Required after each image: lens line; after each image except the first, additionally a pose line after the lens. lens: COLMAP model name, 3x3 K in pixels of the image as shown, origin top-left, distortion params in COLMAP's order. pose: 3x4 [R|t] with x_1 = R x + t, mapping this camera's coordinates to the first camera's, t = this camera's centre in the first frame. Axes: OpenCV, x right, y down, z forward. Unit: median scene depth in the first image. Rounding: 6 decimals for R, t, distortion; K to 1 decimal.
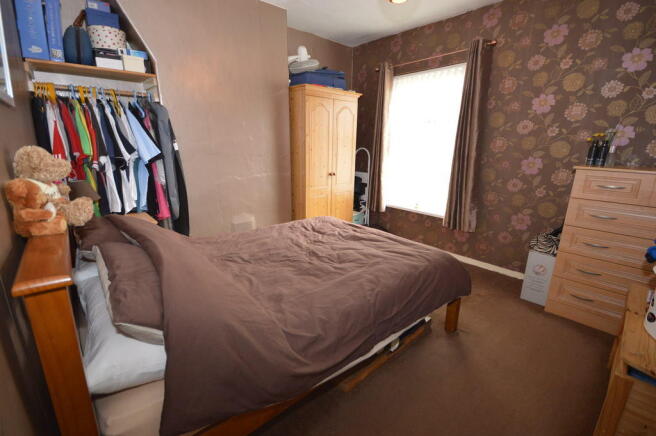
lens RADIAL K [[290.5, 0, 327.2], [0, 290.5, 223.2], [0, 0, 1]] dist [0.006998, -0.010481]
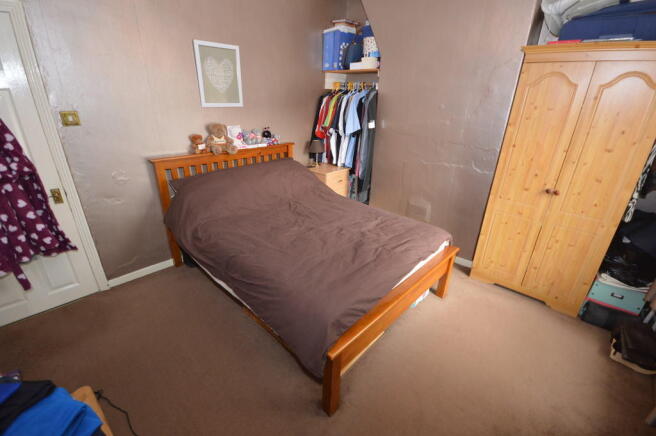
lens RADIAL K [[290.5, 0, 327.2], [0, 290.5, 223.2], [0, 0, 1]] dist [0.006998, -0.010481]
pose [[0.095465, 0.396689, -0.912976, 0.900378], [-0.287087, 0.889165, 0.356324, -0.313876], [0.953136, 0.228087, 0.198768, 0.731863]]
